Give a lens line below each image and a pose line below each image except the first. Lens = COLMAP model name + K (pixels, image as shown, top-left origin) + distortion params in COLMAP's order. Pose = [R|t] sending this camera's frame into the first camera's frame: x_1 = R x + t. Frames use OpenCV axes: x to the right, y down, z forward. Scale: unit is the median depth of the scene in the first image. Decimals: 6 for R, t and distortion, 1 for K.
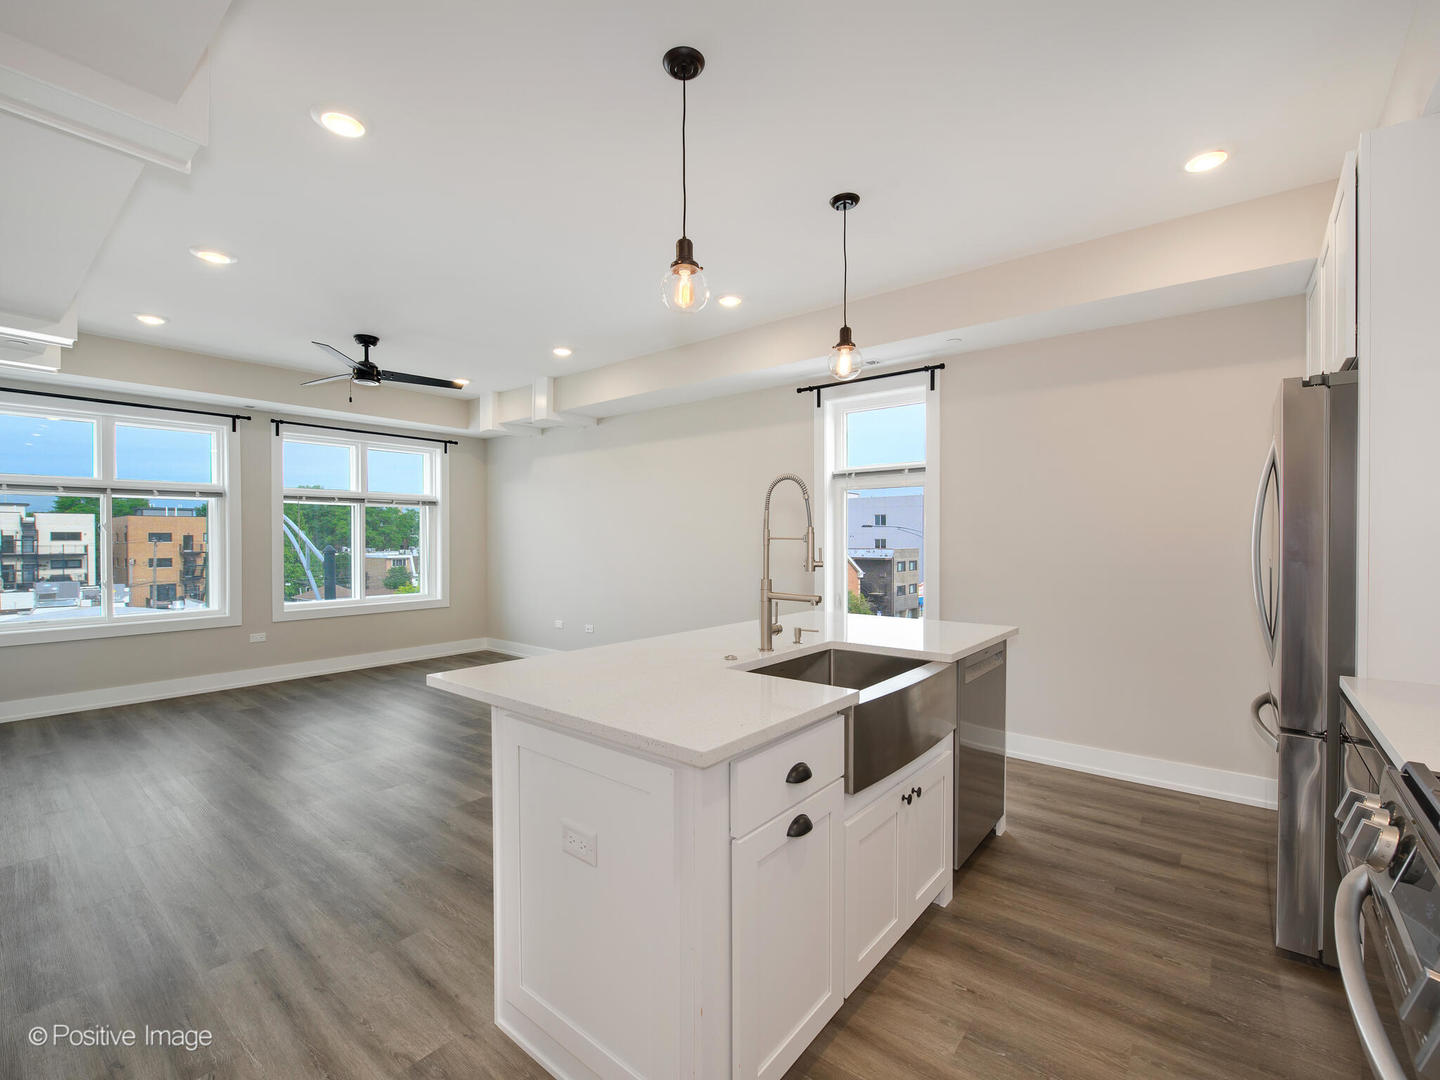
lens RADIAL K [[642.1, 0, 717.9], [0, 642.1, 542.1], [0, 0, 1]] dist [-0.006281, 0.000907]
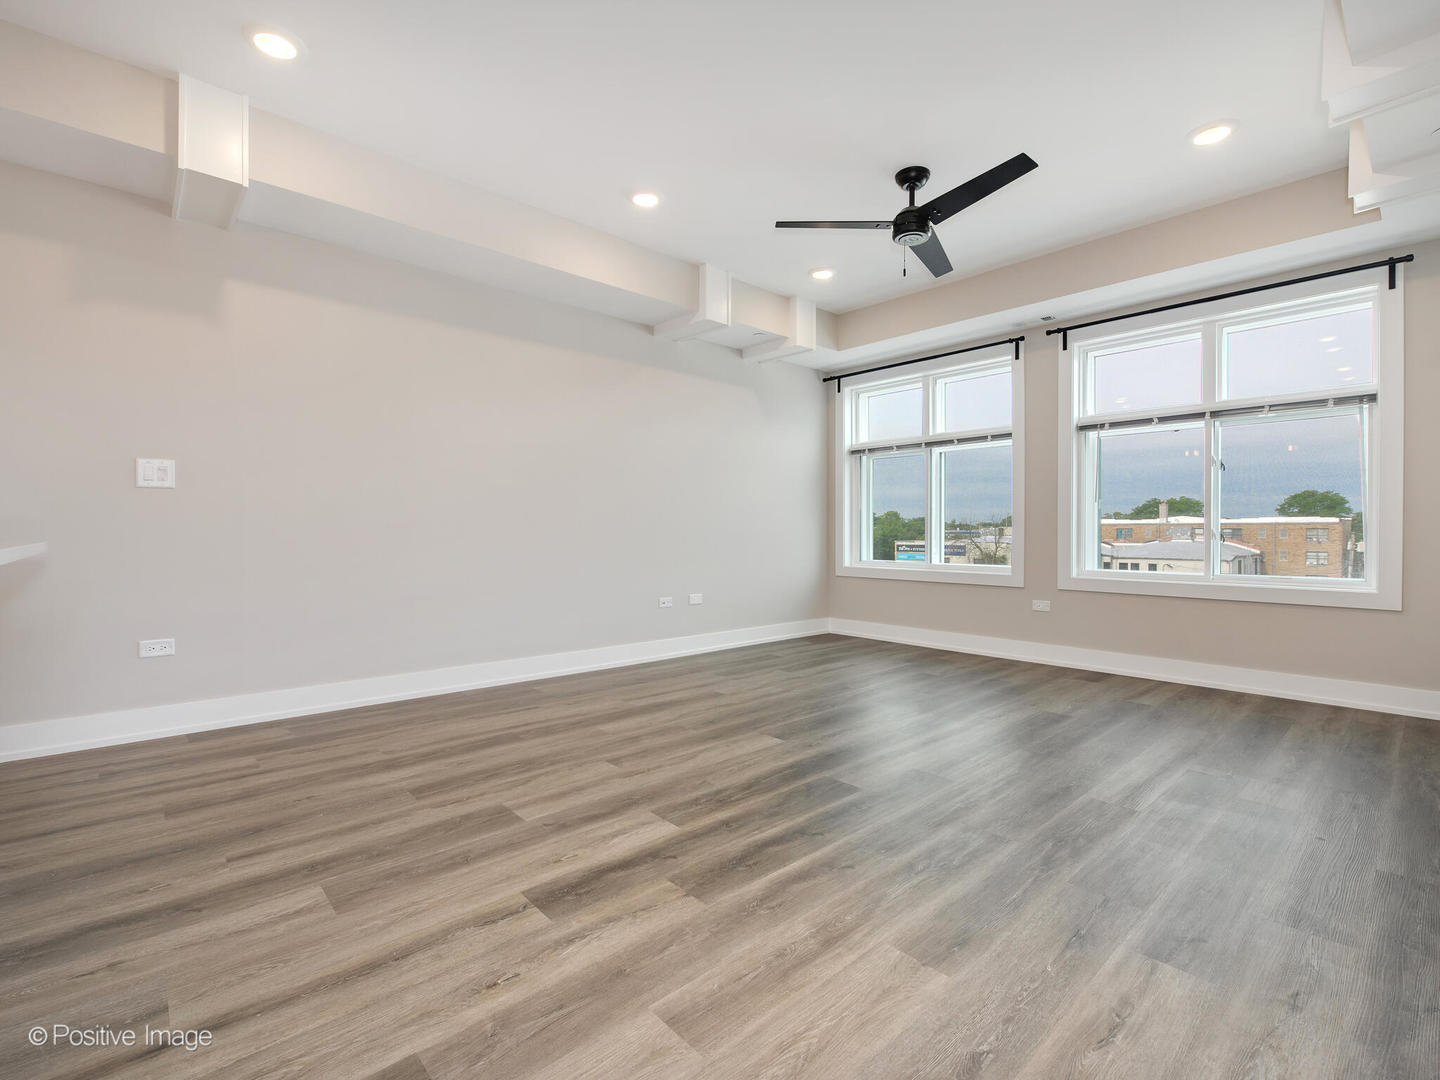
lens RADIAL K [[642.1, 0, 725.1], [0, 642.1, 532.8], [0, 0, 1]] dist [-0.006281, 0.000907]
pose [[-0.129543, -0.001549, -0.991573, 0.172142], [-0.009379, 0.999956, -0.000337, 0.075306], [0.991529, 0.009257, -0.129552, 0.889825]]
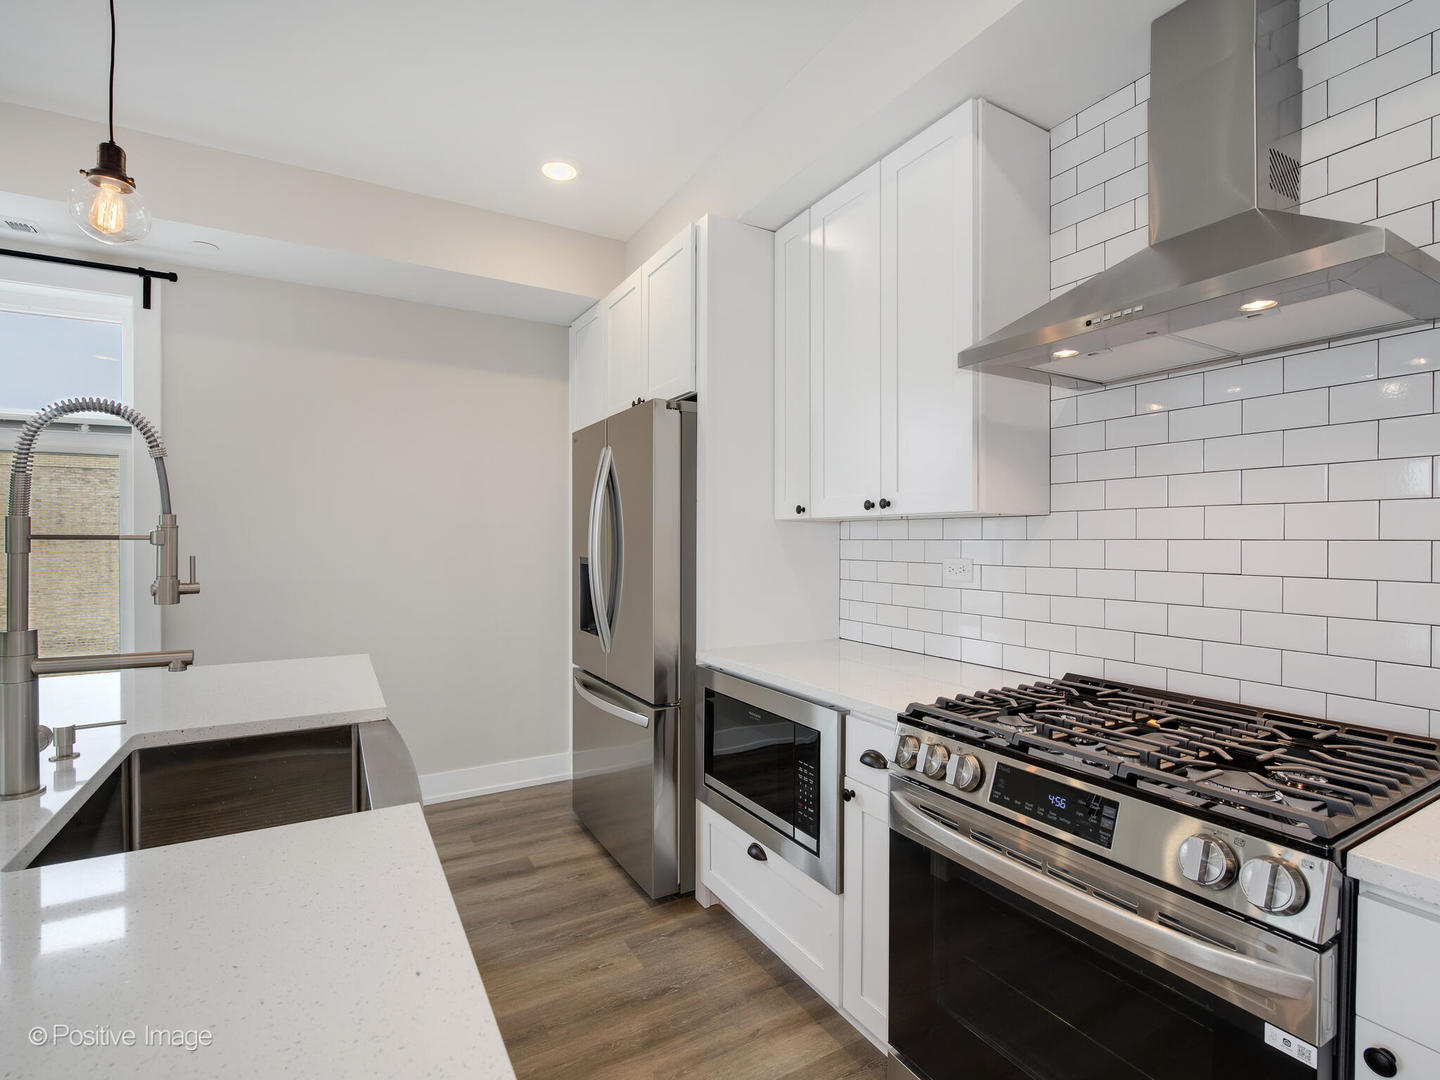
lens RADIAL K [[691.2, 0, 717.8], [0, 691.2, 539.0], [0, 0, 1]] dist [-0.001378, -0.001193]
pose [[0.354335, 0.000056, 0.935119, -0.096482], [0.005825, 0.999980, -0.002267, -0.000372], [-0.935101, 0.006250, 0.354327, 0.192246]]
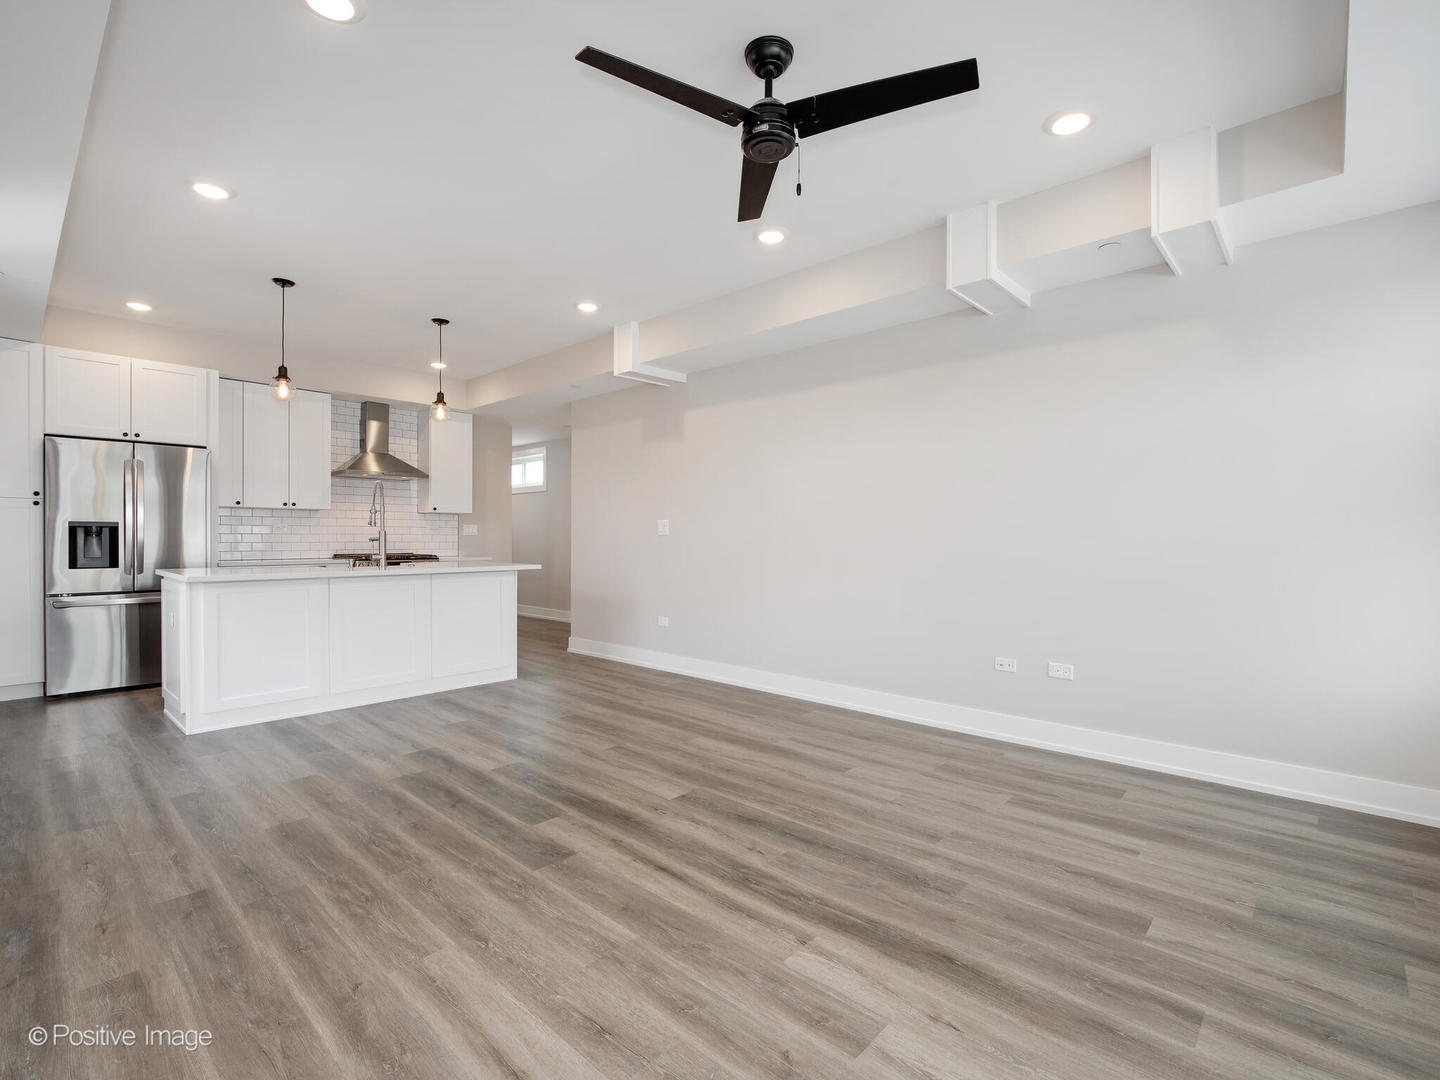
lens RADIAL K [[691.2, 0, 732.1], [0, 691.2, 533.9], [0, 0, 1]] dist [-0.001378, -0.001193]
pose [[-0.998915, -0.002555, 0.046511, -0.543075], [-0.002561, 0.999997, -0.000074, 0.030675], [-0.046510, -0.000193, -0.998918, 1.509128]]
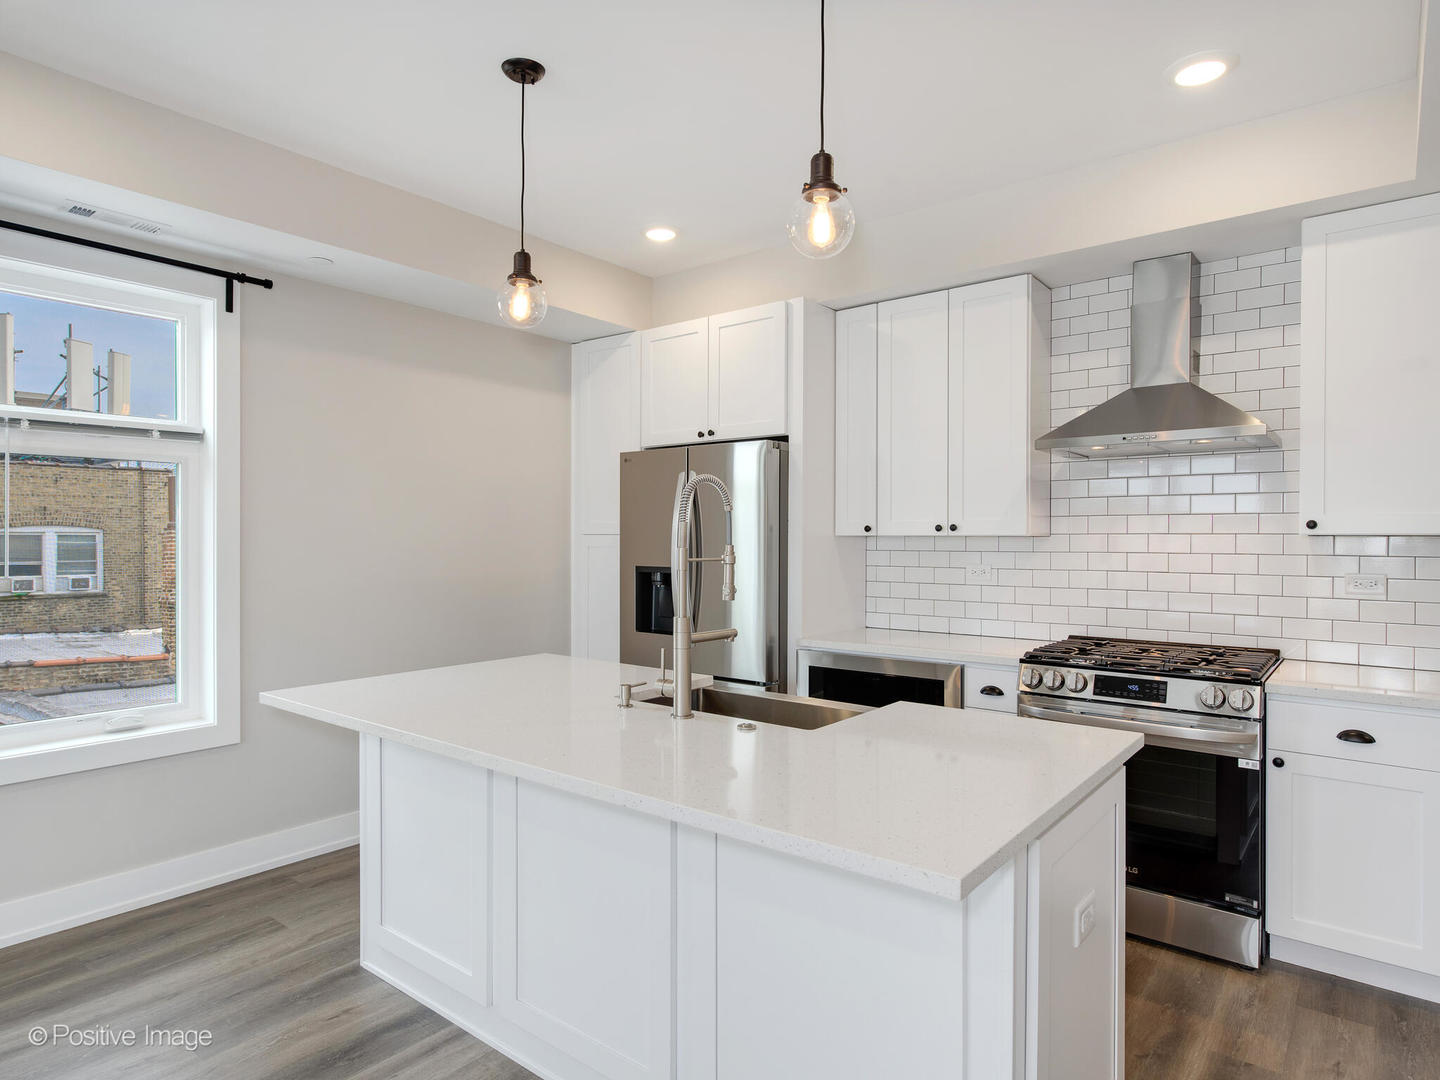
lens RADIAL K [[838.7, 0, 713.3], [0, 838.7, 545.3], [0, 0, 1]] dist [-0.004204, -0.000381]
pose [[-0.008559, -0.009470, 0.999919, -0.417630], [0.005514, 0.999940, 0.009518, -0.015170], [-0.999948, 0.005595, -0.008506, 0.472310]]
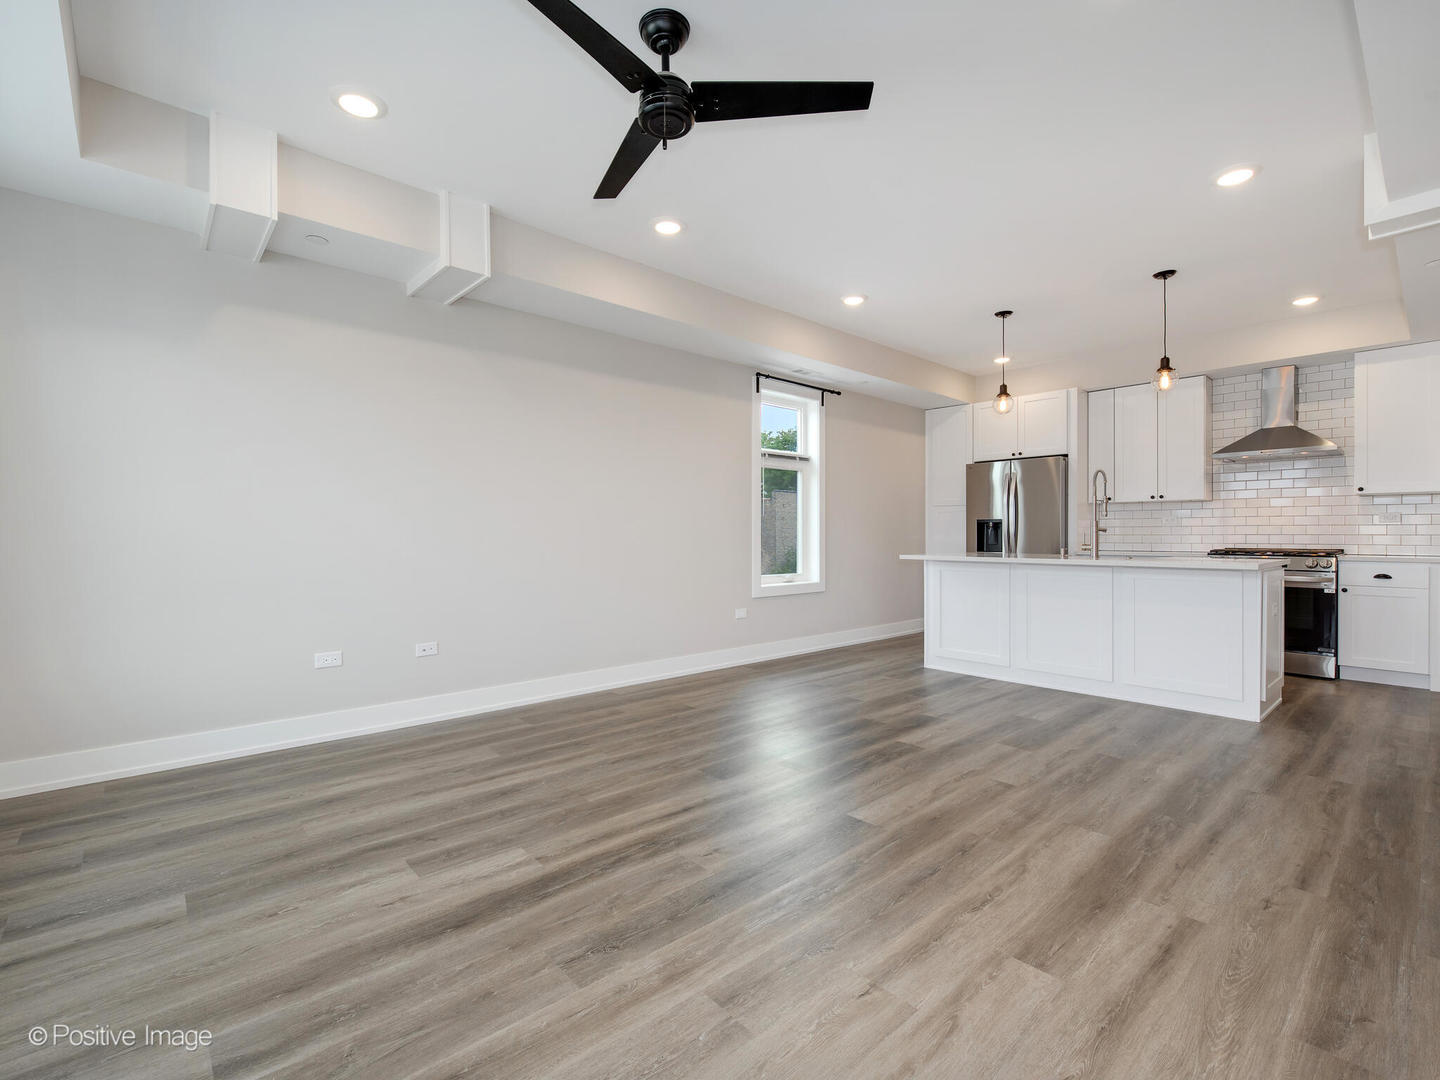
lens RADIAL K [[642.1, 0, 705.4], [0, 642.1, 536.6], [0, 0, 1]] dist [-0.006281, 0.000907]
pose [[0.169176, -0.003098, 0.985581, -0.998939], [0.004244, 0.999988, 0.002414, 0.046185], [-0.985577, 0.003774, 0.169187, 0.893656]]
